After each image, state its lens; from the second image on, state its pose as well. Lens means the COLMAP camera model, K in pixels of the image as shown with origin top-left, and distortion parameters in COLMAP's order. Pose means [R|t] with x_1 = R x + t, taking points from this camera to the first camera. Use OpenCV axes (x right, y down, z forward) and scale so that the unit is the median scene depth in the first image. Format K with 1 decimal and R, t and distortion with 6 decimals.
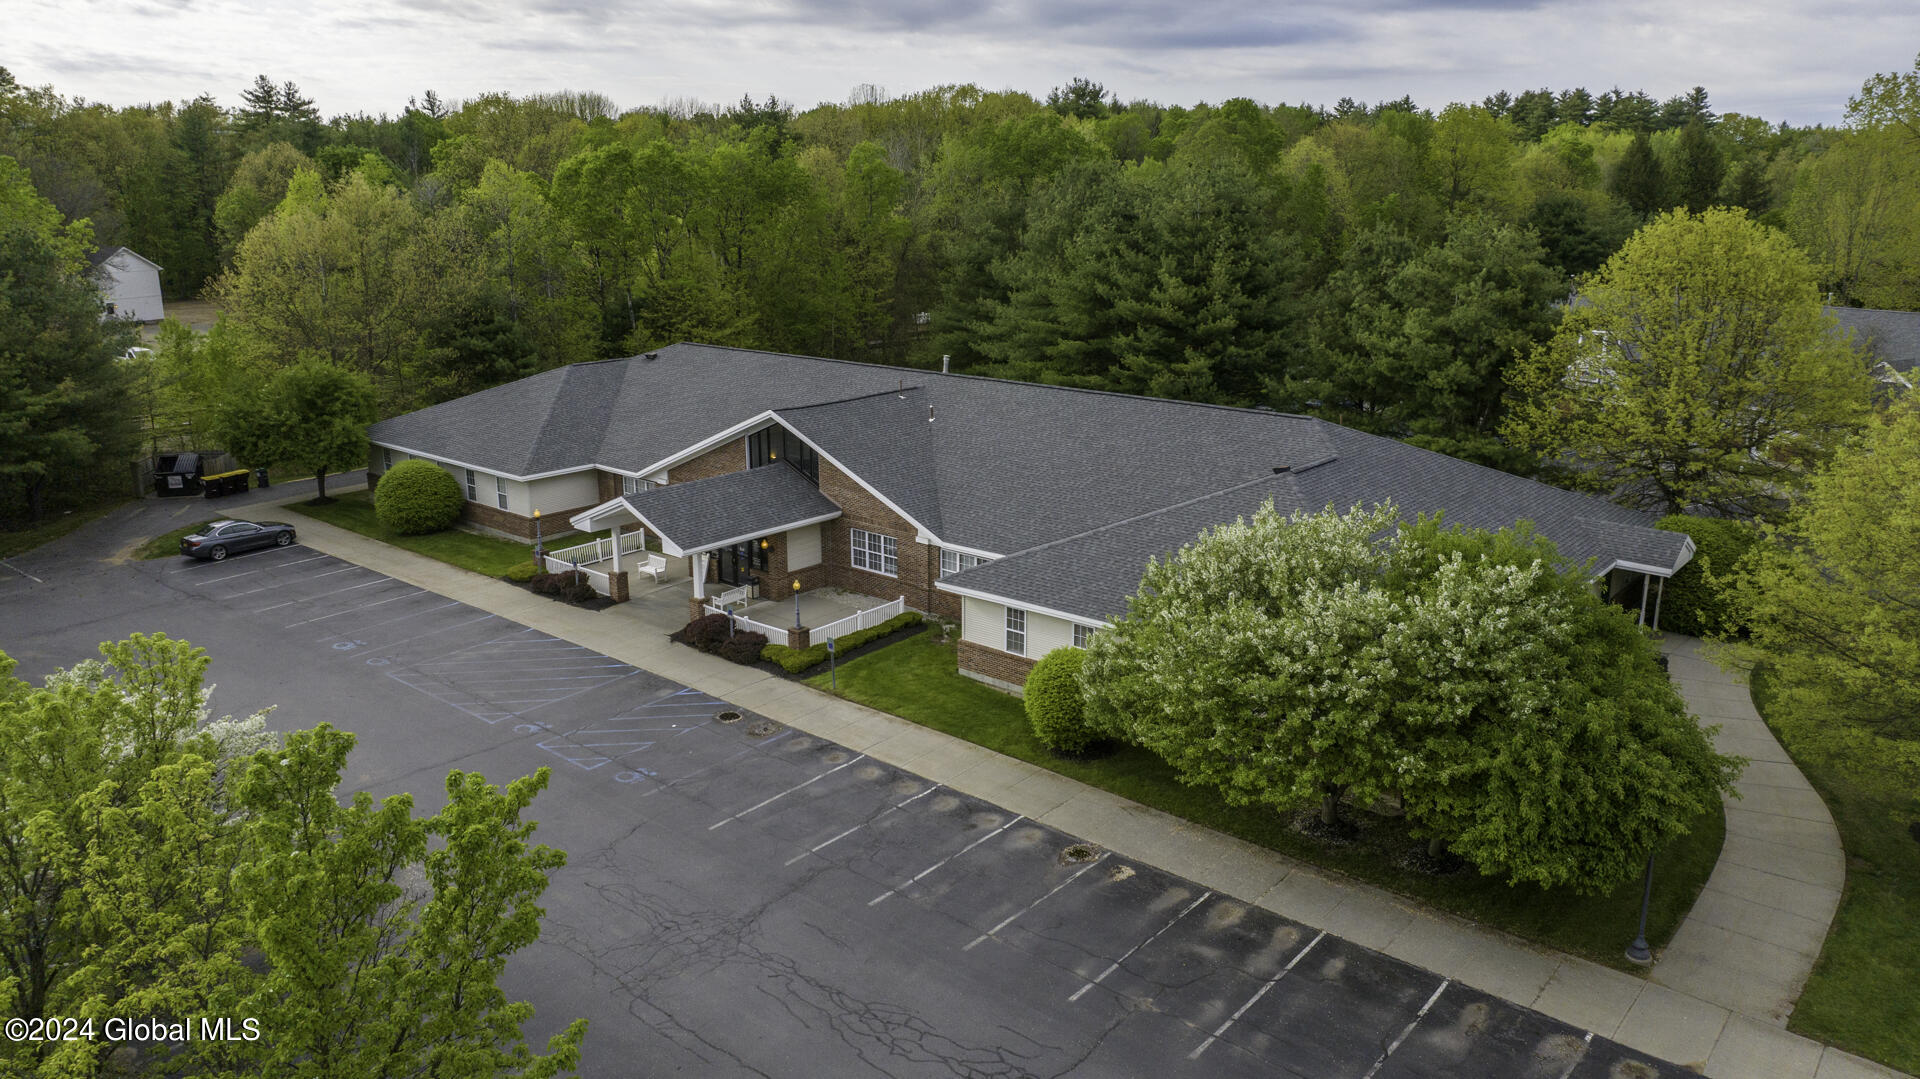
lens RADIAL K [[1355.4, 0, 967.9], [0, 1355.4, 540.1], [0, 0, 1]] dist [-0.012448, -0.003058]
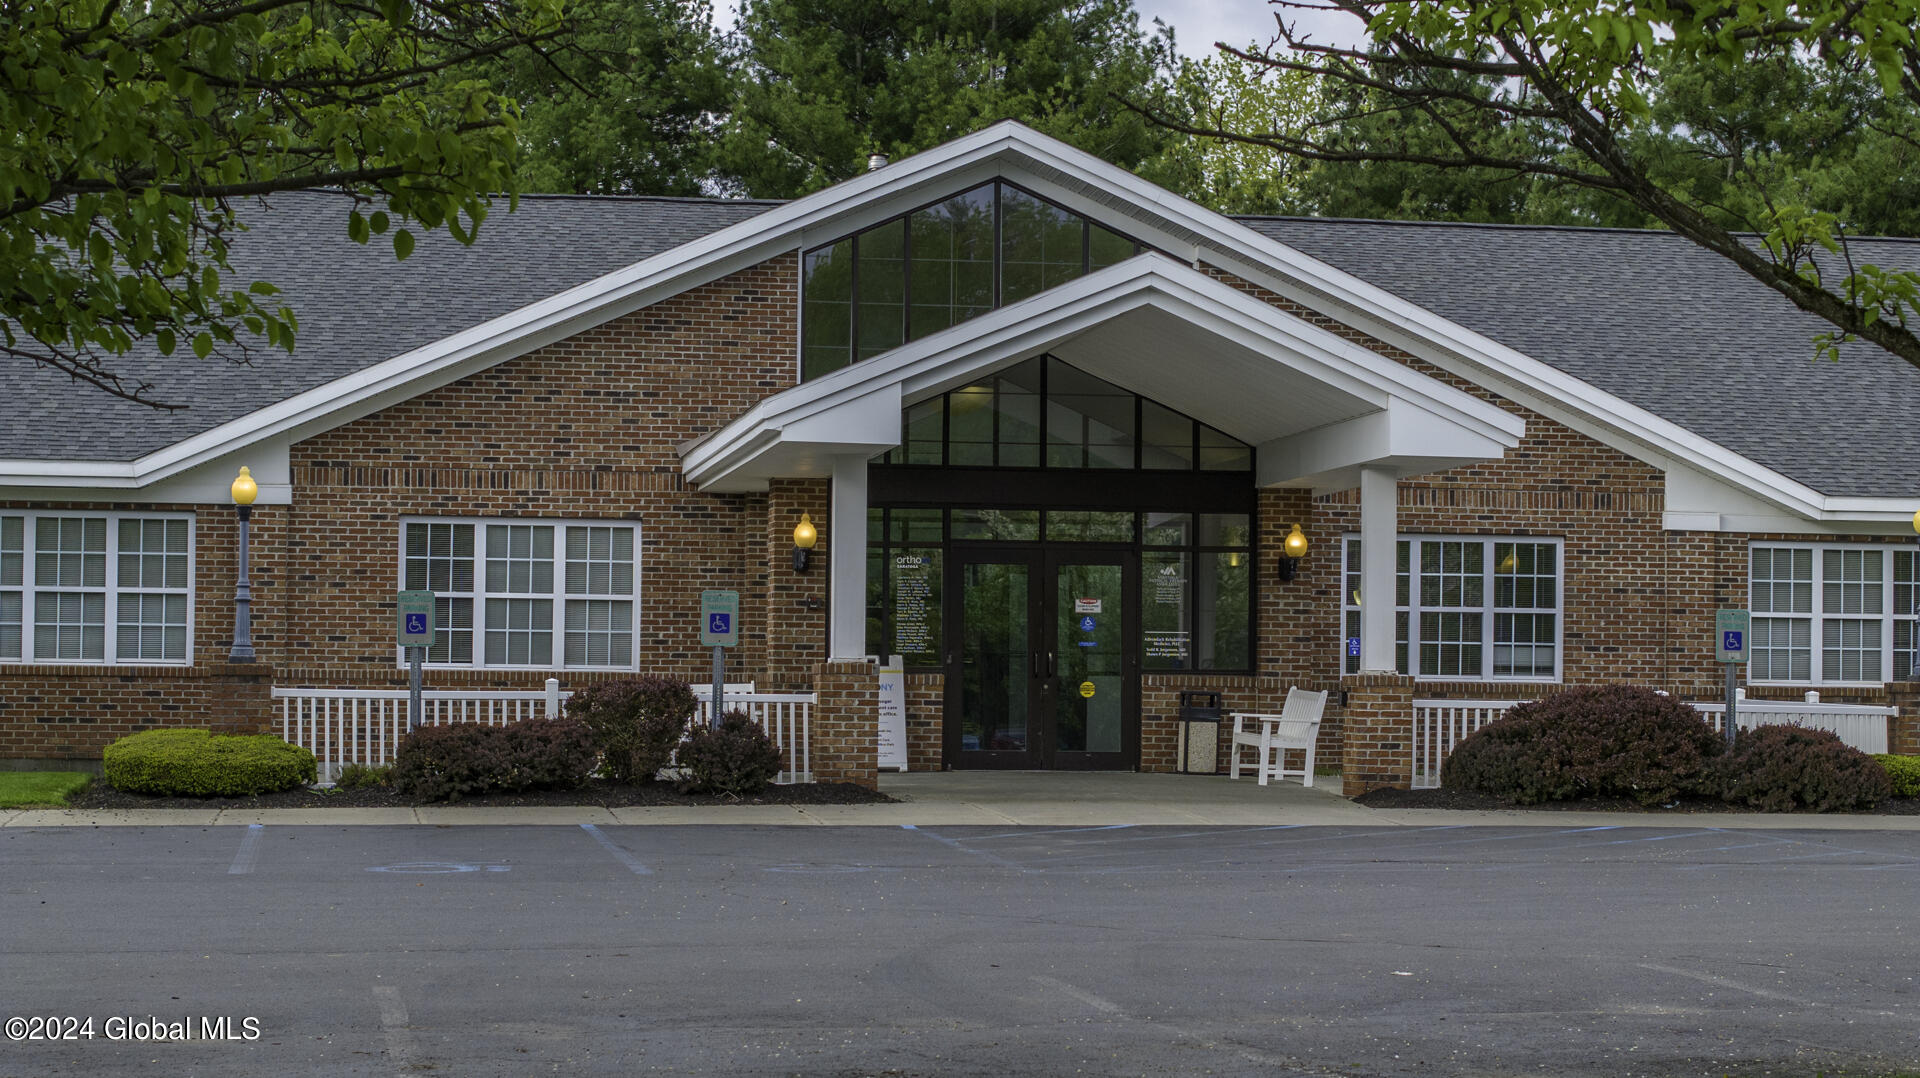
lens RADIAL K [[3882.9, 0, 957.3], [0, 3882.9, 605.1], [0, 0, 1]] dist [-0.204142, 1.546019]
pose [[0.648167, 0.029192, 0.760938, -0.759363], [0.181795, 0.964439, -0.191852, 0.146660], [-0.739480, 0.262687, 0.619811, 0.572653]]
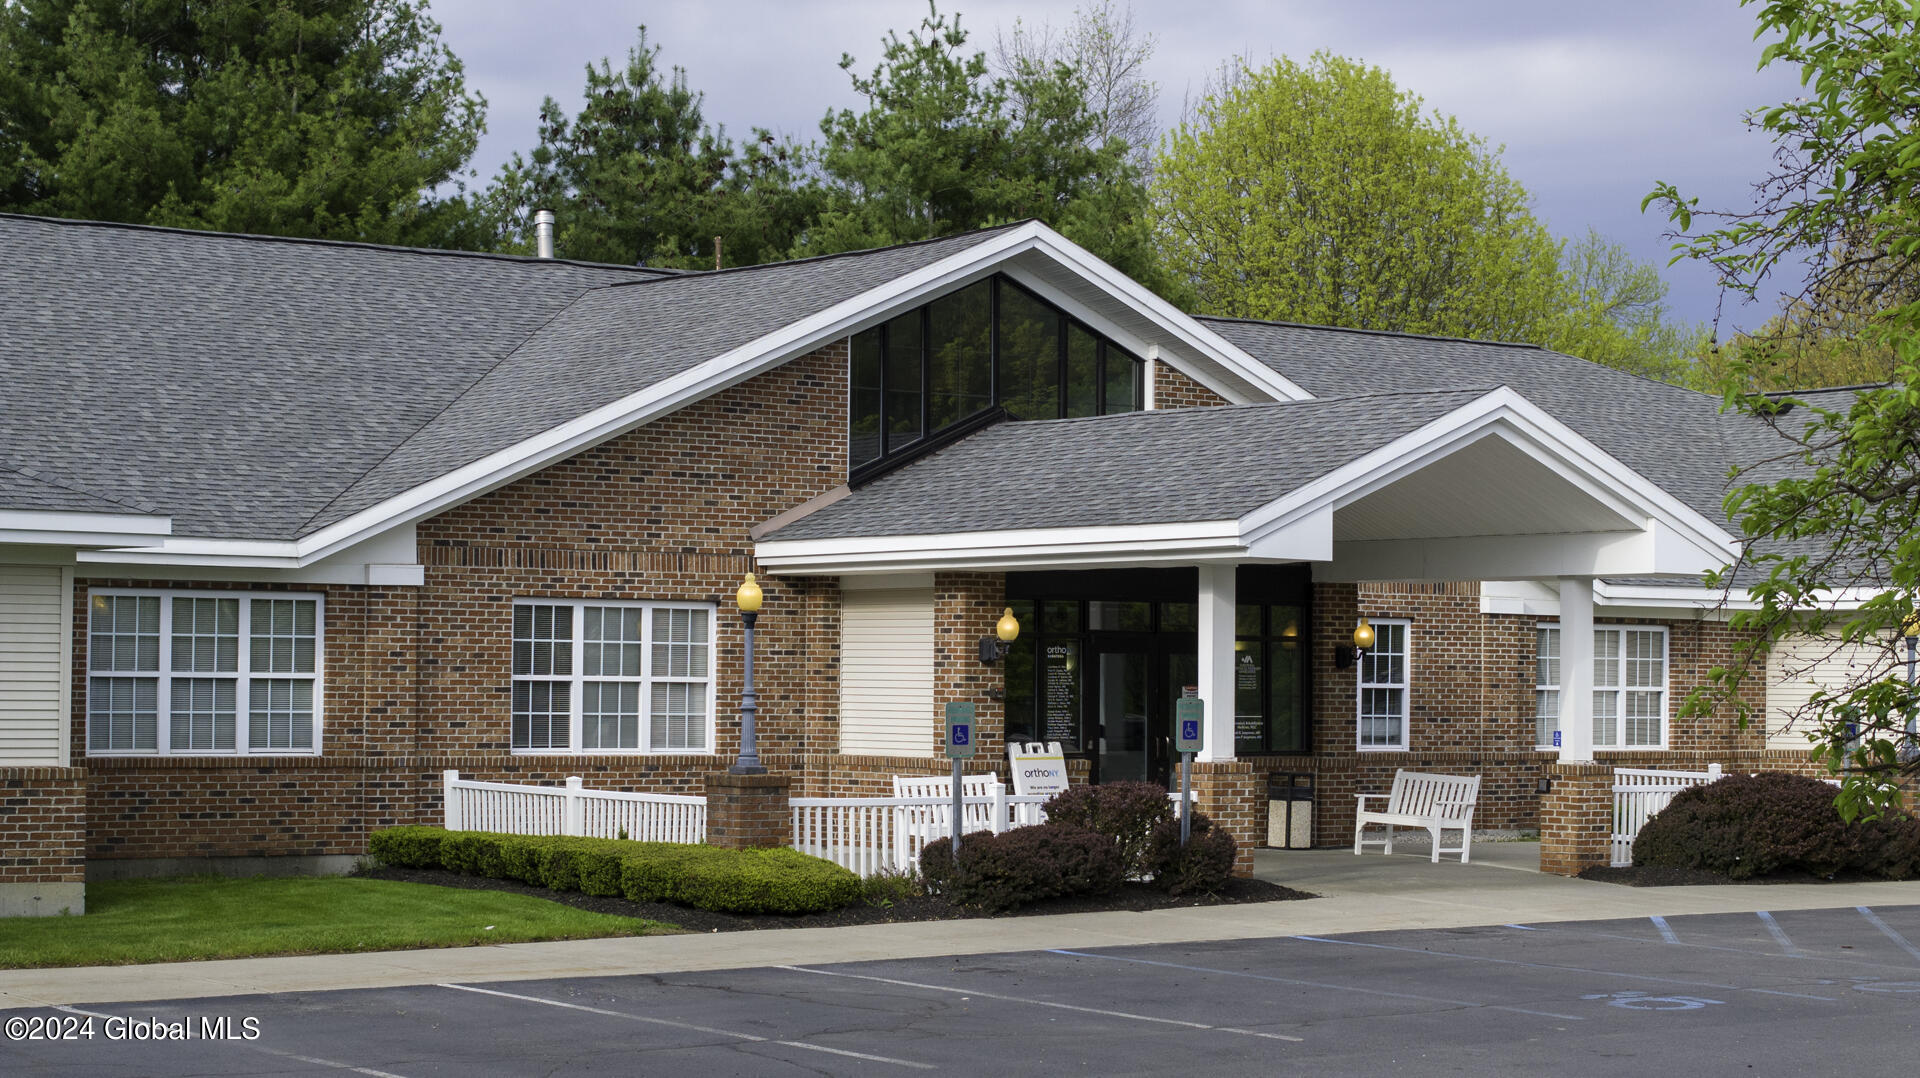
lens RADIAL K [[3882.9, 0, 957.3], [0, 3882.9, 605.1], [0, 0, 1]] dist [-0.204142, 1.546019]
pose [[0.205452, 0.023726, 0.978380, -0.964316], [0.239391, 0.968119, -0.073747, 0.036403], [-0.948937, 0.249366, 0.193222, 0.908905]]
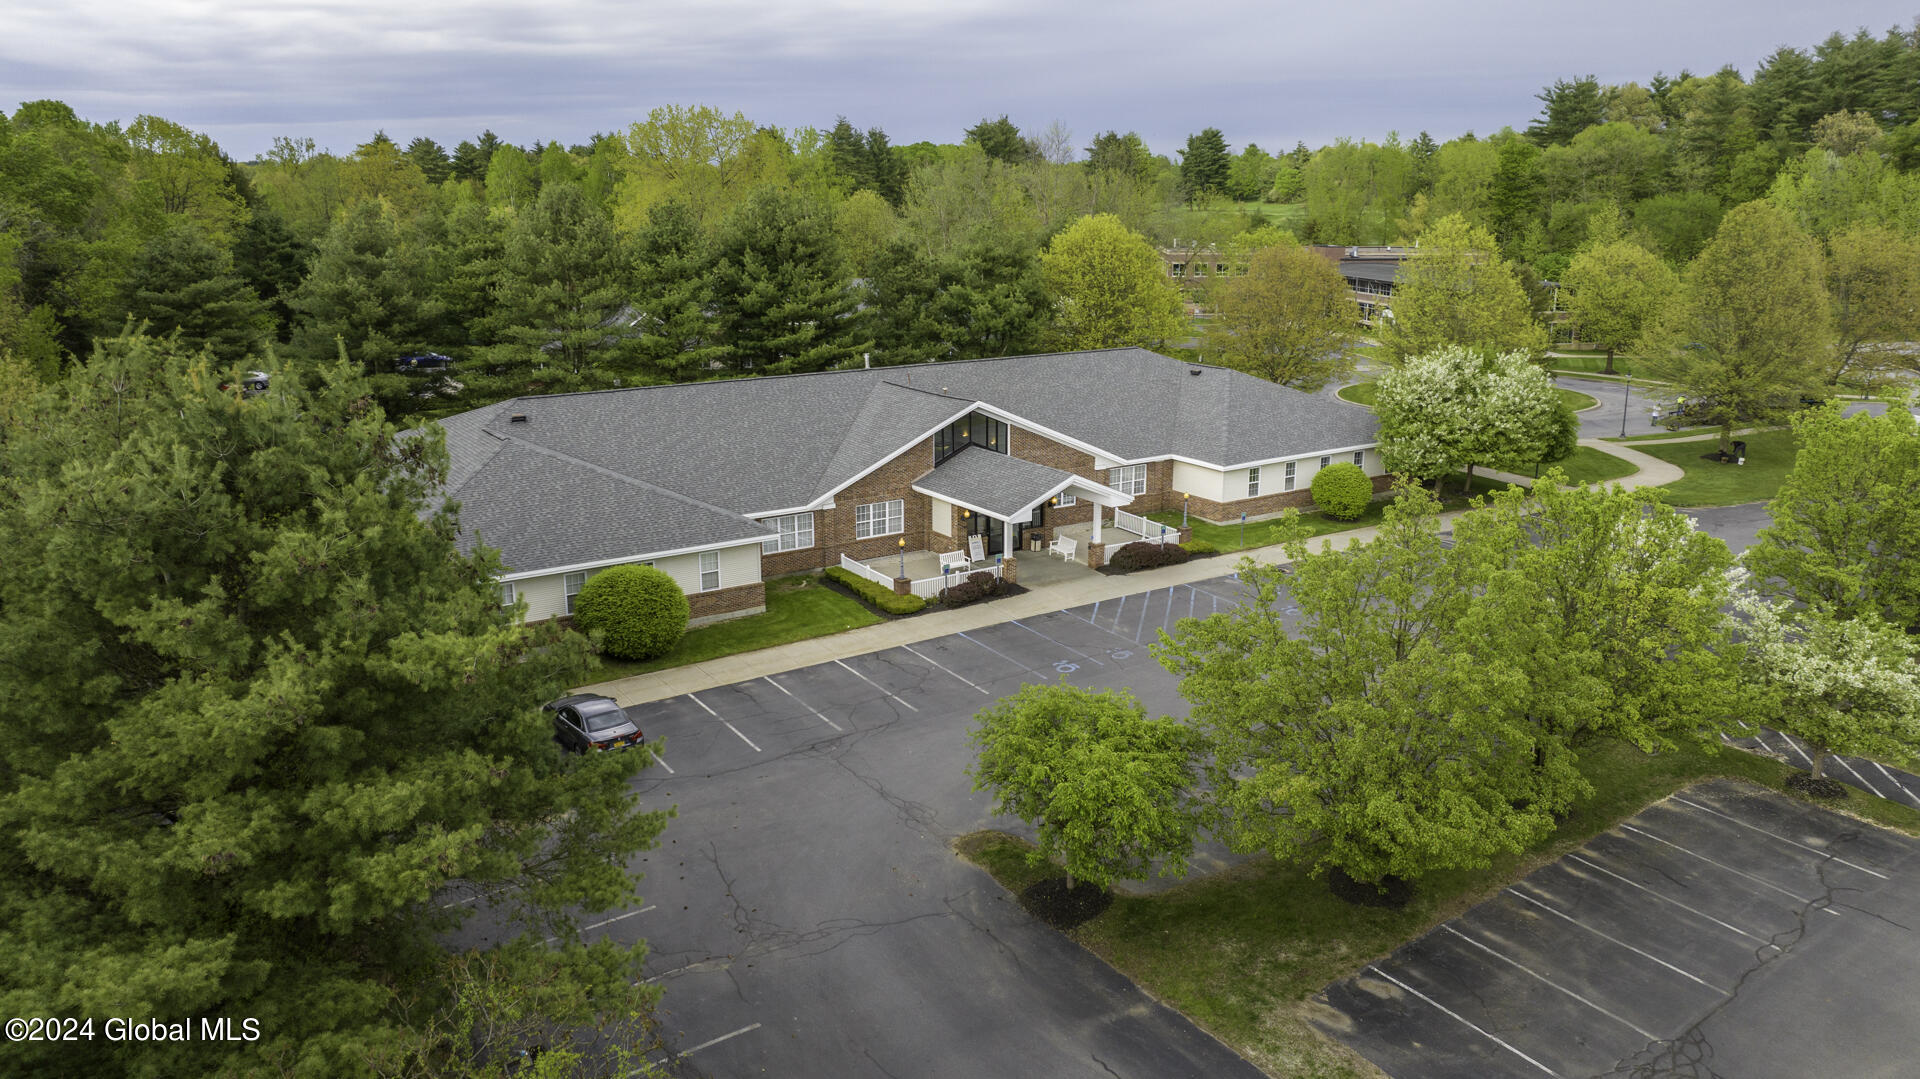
lens RADIAL K [[1355.4, 0, 967.9], [0, 1355.4, 540.1], [0, 0, 1]] dist [-0.012448, -0.003058]
pose [[0.266096, -0.242208, 0.933021, -1.324017], [0.241544, 0.953792, 0.178712, -0.202291], [-0.933193, 0.177812, 0.312304, 0.682564]]
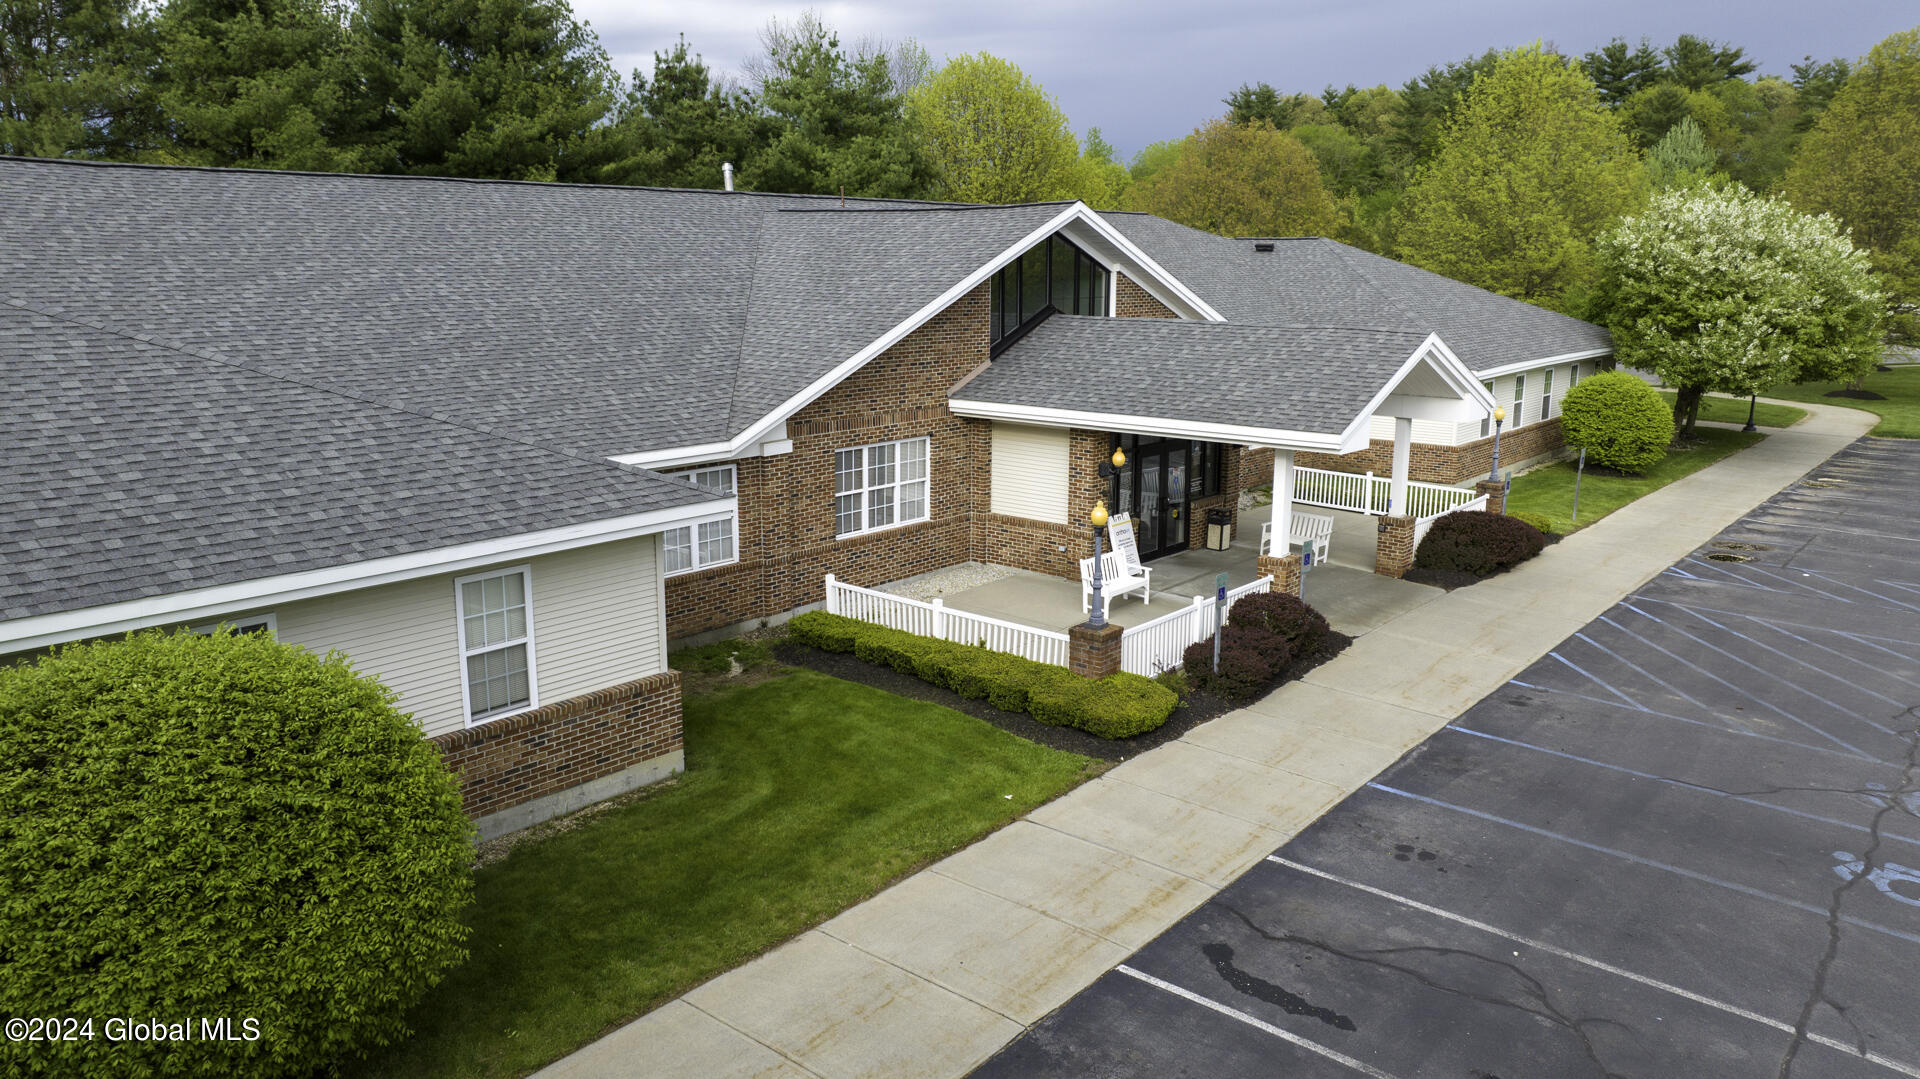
lens RADIAL K [[1355.4, 0, 967.9], [0, 1355.4, 540.1], [0, 0, 1]] dist [-0.012448, -0.003058]
pose [[-0.017318, -0.206185, 0.978360, -0.679495], [0.246651, 0.947385, 0.204024, -0.094532], [-0.968950, 0.244847, 0.034449, 1.088727]]
